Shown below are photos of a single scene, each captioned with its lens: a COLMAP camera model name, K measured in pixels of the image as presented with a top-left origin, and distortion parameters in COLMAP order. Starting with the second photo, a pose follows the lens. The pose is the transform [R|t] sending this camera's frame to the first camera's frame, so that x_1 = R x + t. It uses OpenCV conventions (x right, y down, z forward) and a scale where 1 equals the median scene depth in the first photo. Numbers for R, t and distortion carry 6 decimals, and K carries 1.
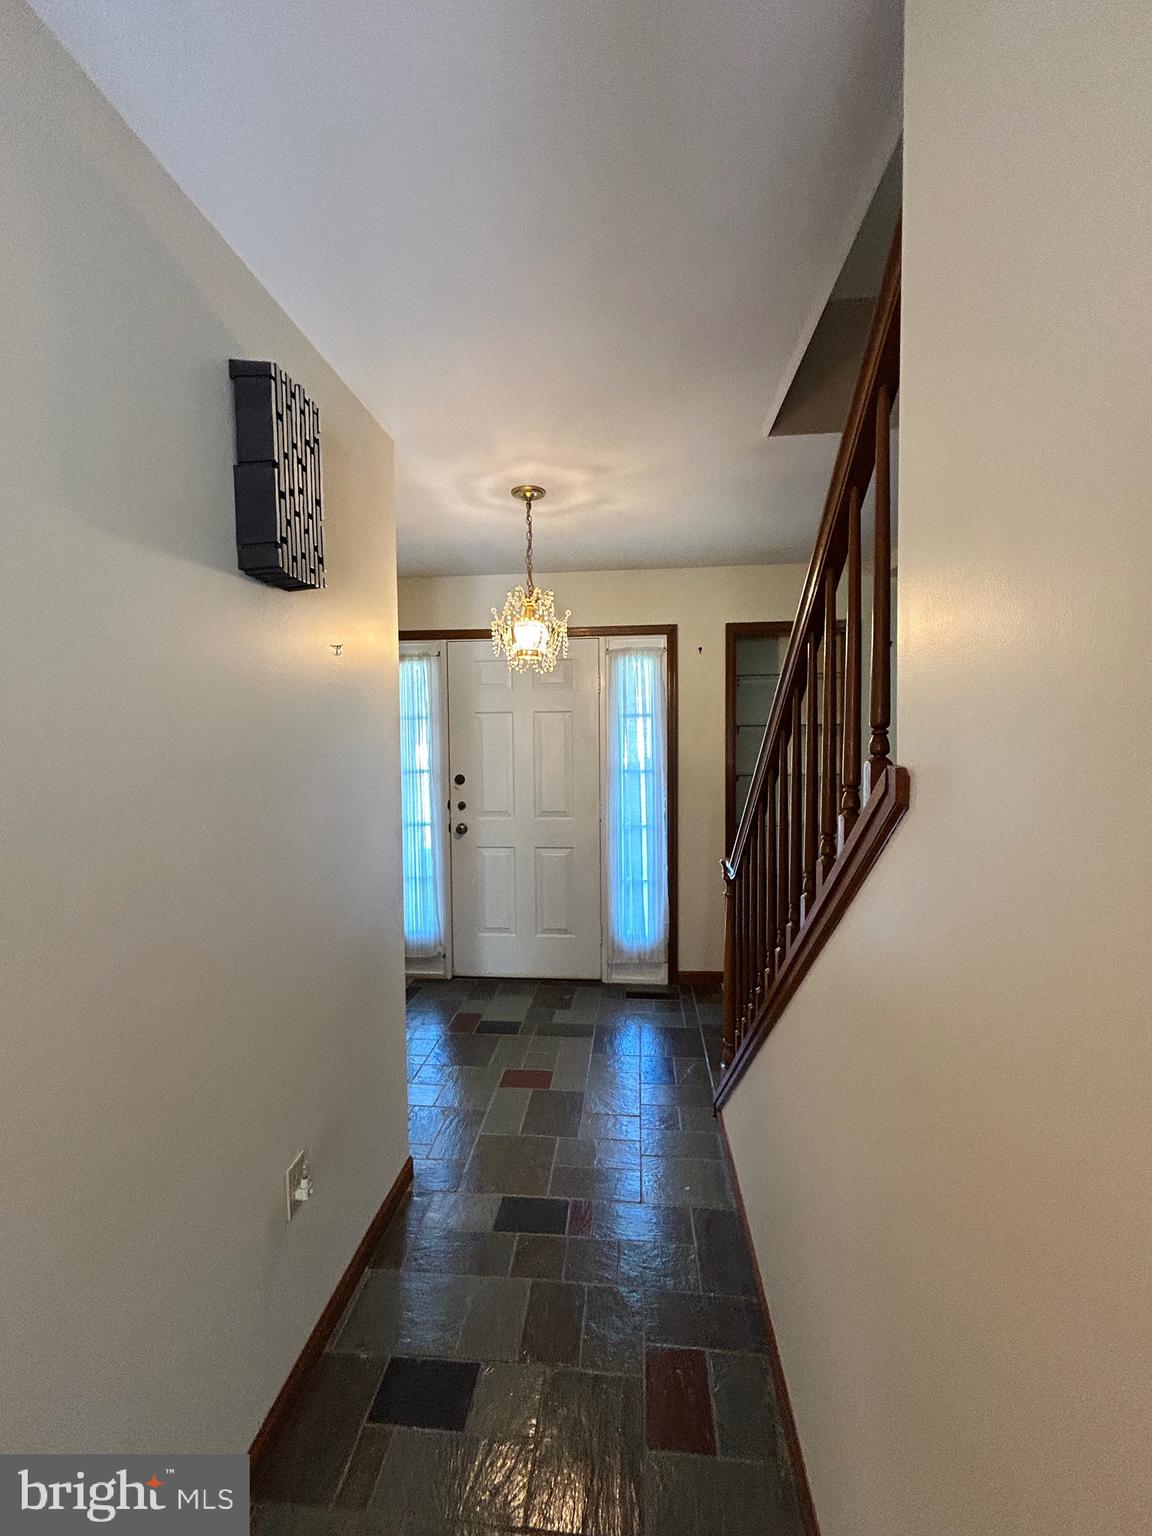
lens RADIAL K [[619.0, 0, 580.4], [0, 619.0, 763.3], [0, 0, 1]] dist [-0.002221, 0.001691]
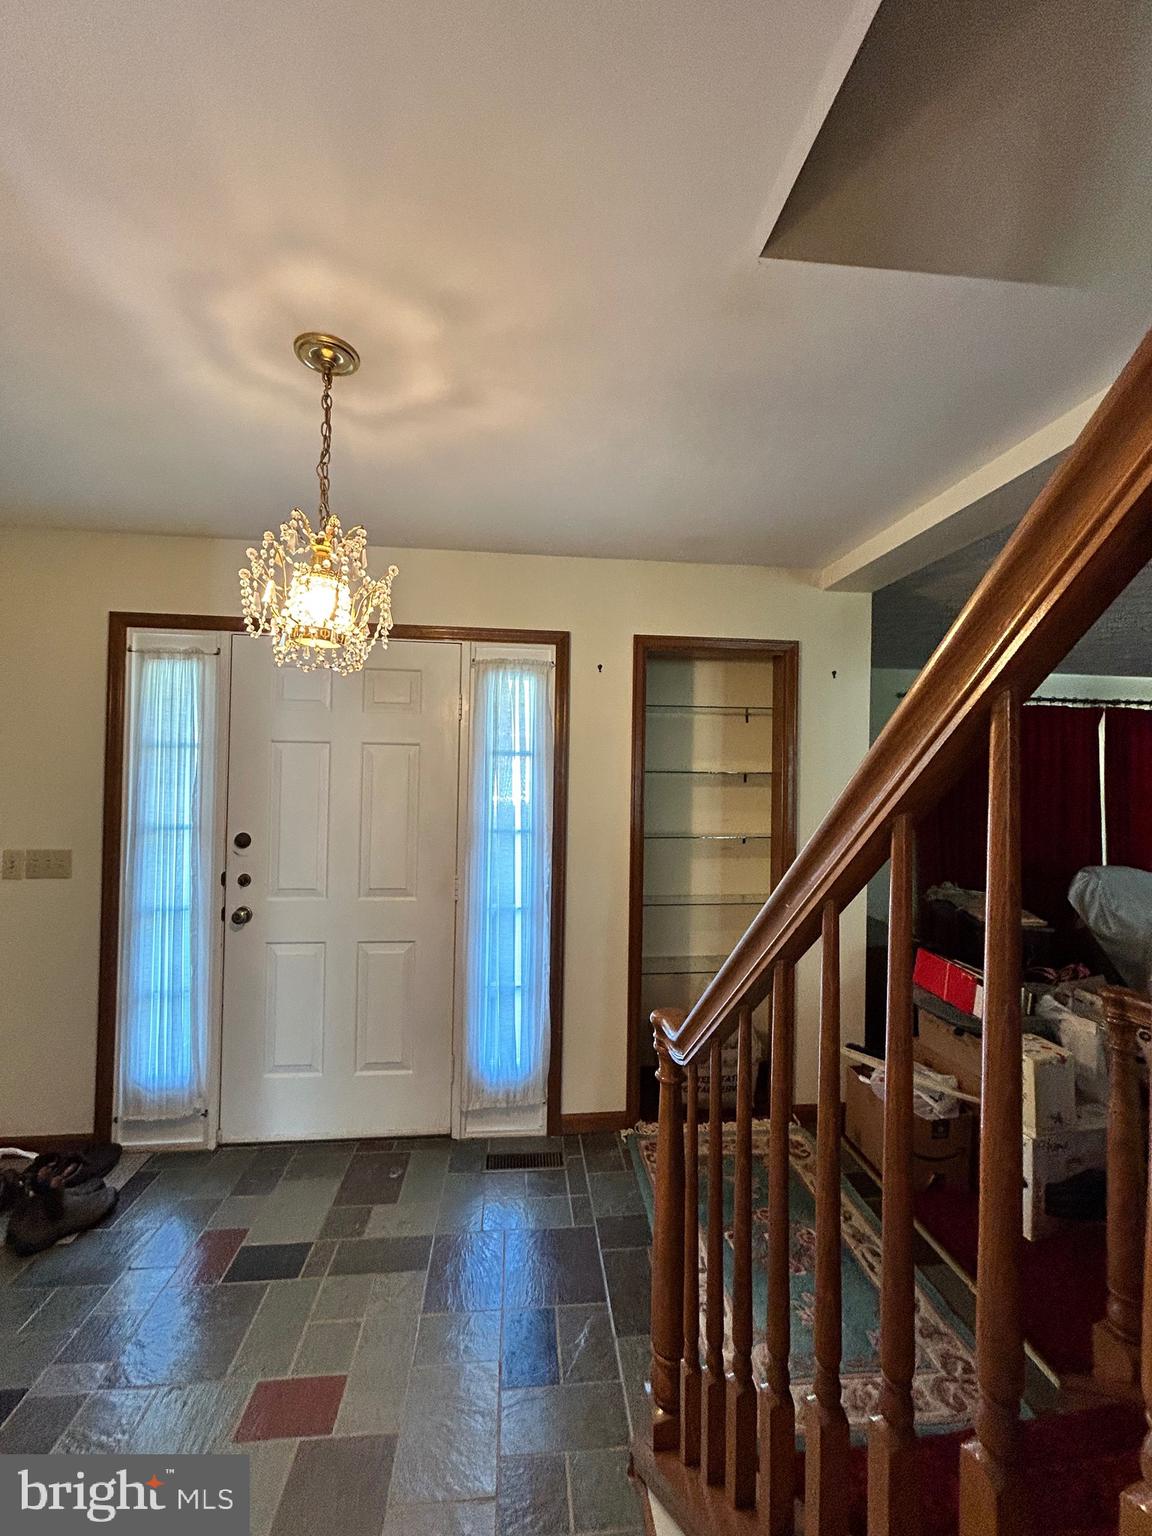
lens RADIAL K [[619.0, 0, 586.3], [0, 619.0, 765.9], [0, 0, 1]] dist [-0.002221, 0.001691]
pose [[0.978219, 0.029388, 0.205483, 0.033538], [-0.018090, 0.998230, -0.056647, -0.028355], [-0.206784, 0.051696, 0.977020, 0.333782]]
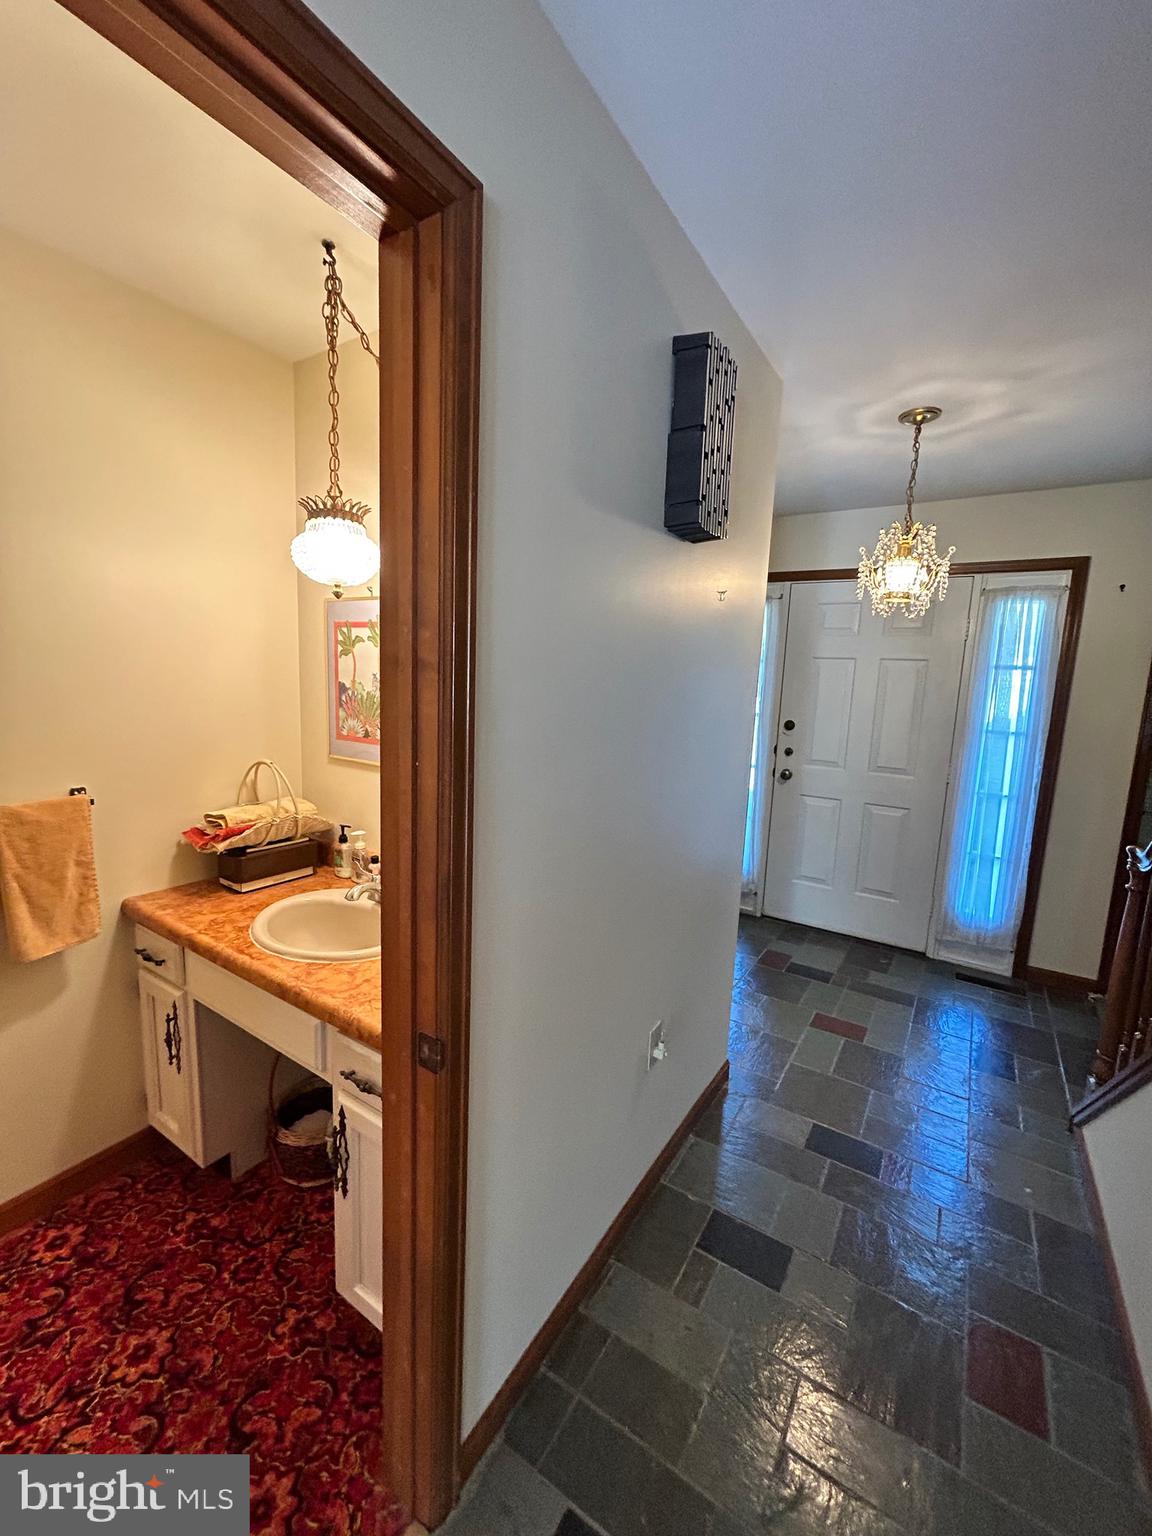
lens RADIAL K [[619.0, 0, 578.3], [0, 619.0, 764.0], [0, 0, 1]] dist [-0.002221, 0.001691]
pose [[0.884780, 0.110926, -0.452615, -0.047180], [-0.069514, 0.991806, 0.107182, 0.005996], [0.460796, -0.063370, 0.885241, -0.052264]]
